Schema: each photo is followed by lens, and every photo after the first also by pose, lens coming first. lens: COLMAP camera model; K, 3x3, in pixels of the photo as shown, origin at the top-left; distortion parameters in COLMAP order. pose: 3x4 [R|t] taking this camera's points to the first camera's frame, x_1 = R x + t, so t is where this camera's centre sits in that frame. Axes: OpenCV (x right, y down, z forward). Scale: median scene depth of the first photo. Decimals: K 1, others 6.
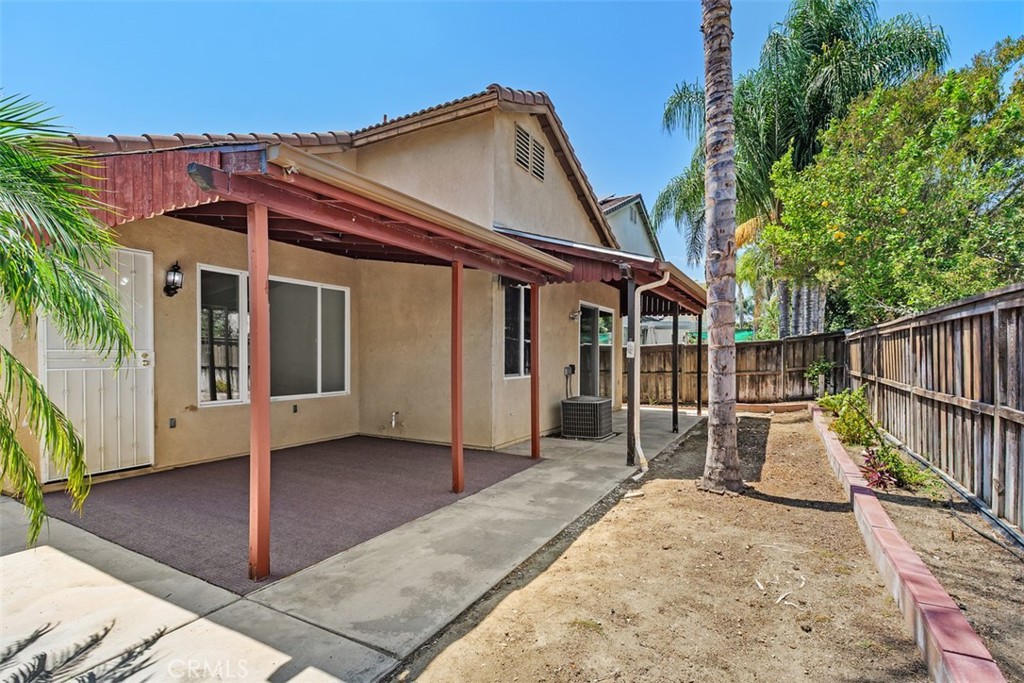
lens RADIAL K [[482.5, 0, 512.0], [0, 482.5, 354.1], [0, 0, 1]] dist [0.000228, -0.000080]
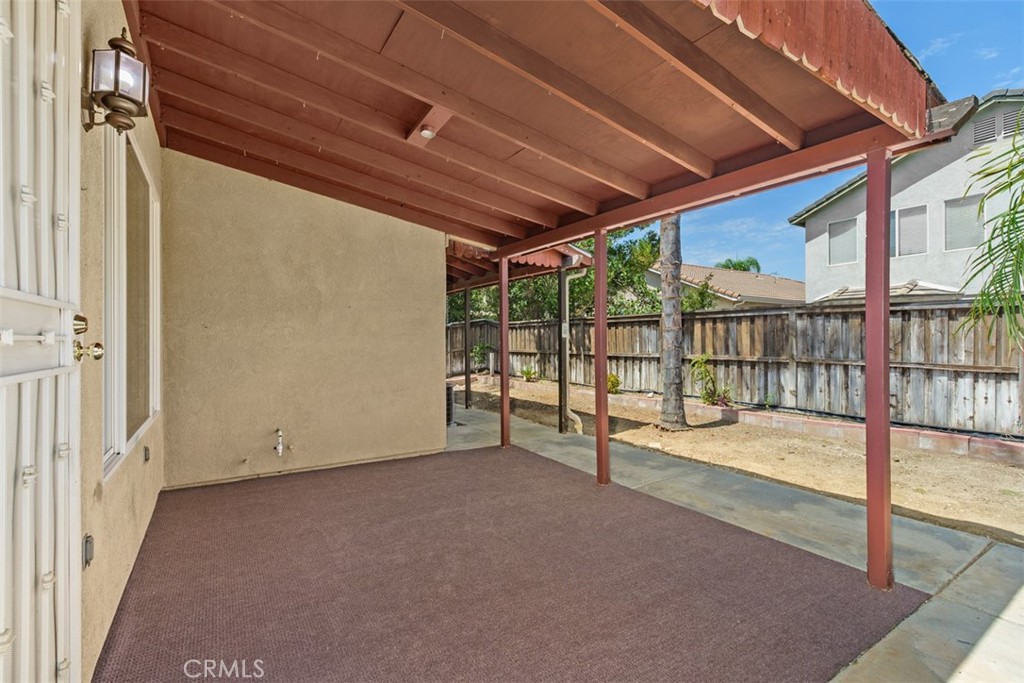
lens RADIAL K [[472.7, 0, 508.9], [0, 472.7, 336.8], [0, 0, 1]] dist [0.002169, -0.000171]
pose [[0.471189, -0.000089, 0.882032, -0.904981], [0.002566, 0.999996, -0.001270, 0.008481], [-0.882029, 0.002862, 0.471187, 0.675826]]
